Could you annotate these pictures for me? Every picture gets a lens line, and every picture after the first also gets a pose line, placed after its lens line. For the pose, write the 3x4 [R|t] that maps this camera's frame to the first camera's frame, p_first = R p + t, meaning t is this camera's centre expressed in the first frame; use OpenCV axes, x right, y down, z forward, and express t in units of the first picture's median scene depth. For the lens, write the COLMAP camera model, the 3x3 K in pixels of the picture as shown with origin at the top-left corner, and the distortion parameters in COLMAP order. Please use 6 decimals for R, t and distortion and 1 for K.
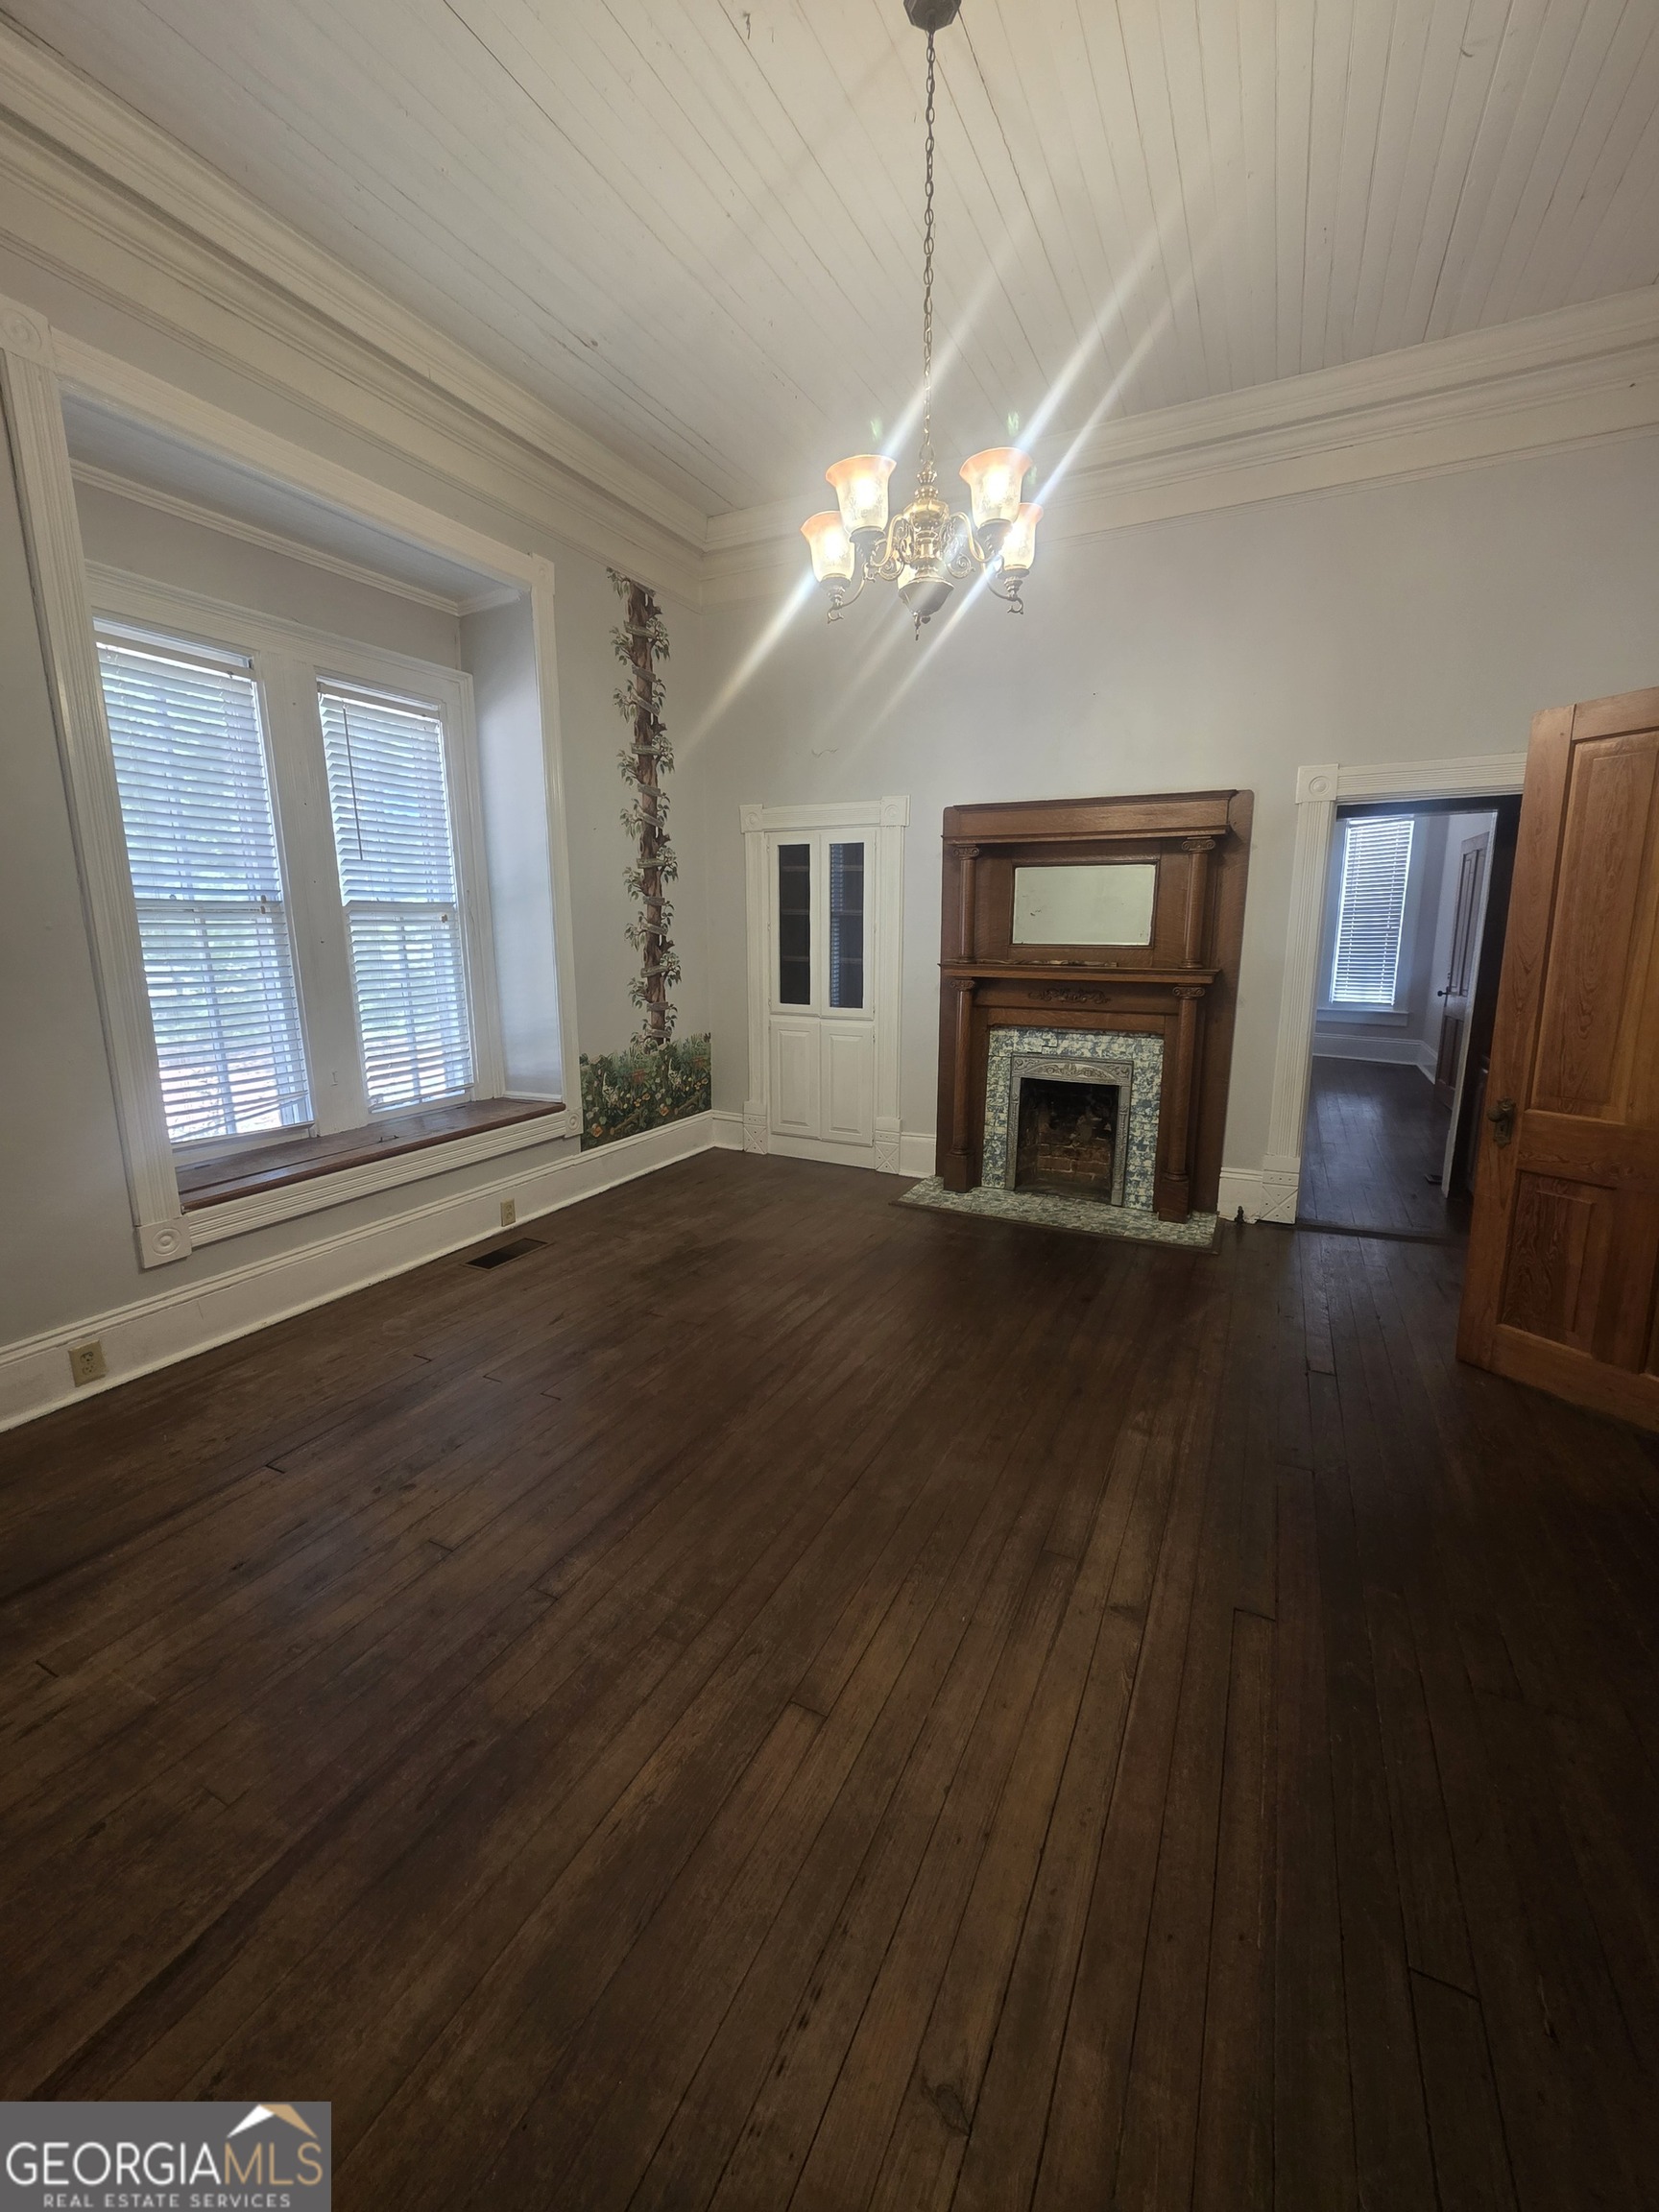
lens RADIAL K [[881.1, 0, 832.6], [0, 881.1, 1097.2], [0, 0, 1]] dist [0.000804, -0.000167]
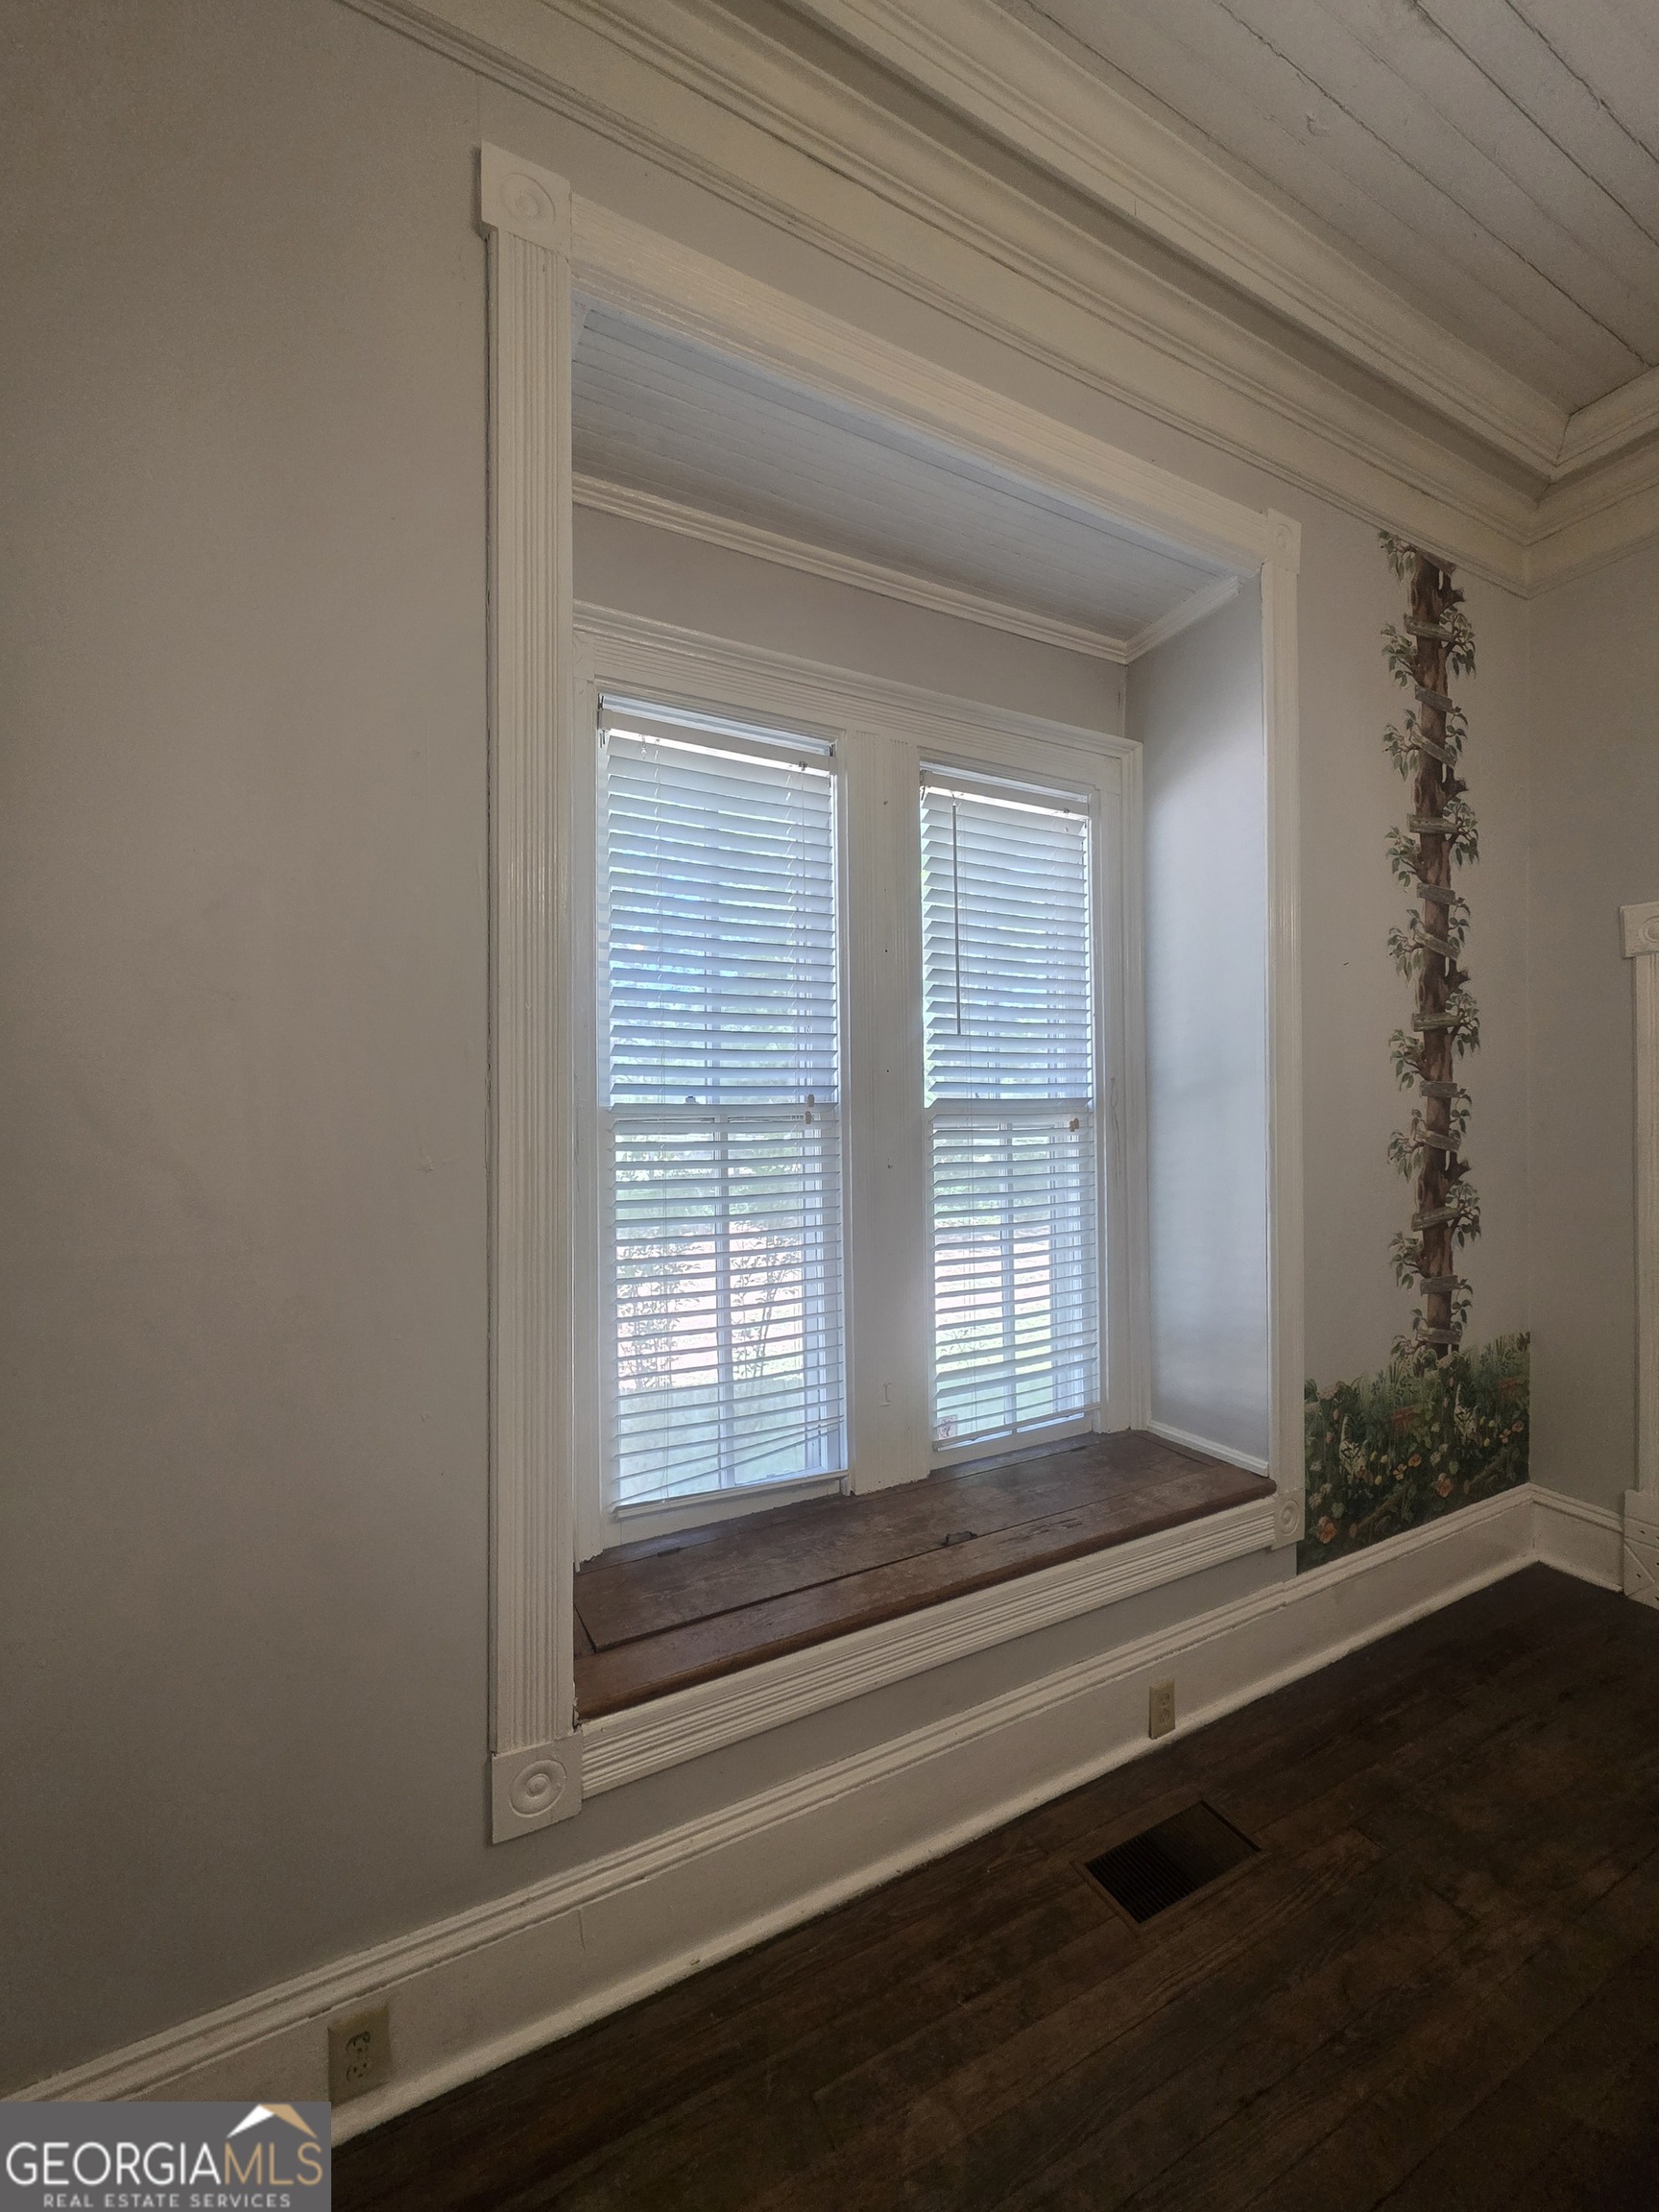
lens RADIAL K [[881.1, 0, 832.6], [0, 881.1, 1097.2], [0, 0, 1]] dist [0.000804, -0.000167]
pose [[0.811778, -0.008791, -0.583900, -0.207405], [-0.109527, 0.979850, -0.167025, -0.095605], [0.573602, 0.199540, 0.794458, 0.393870]]
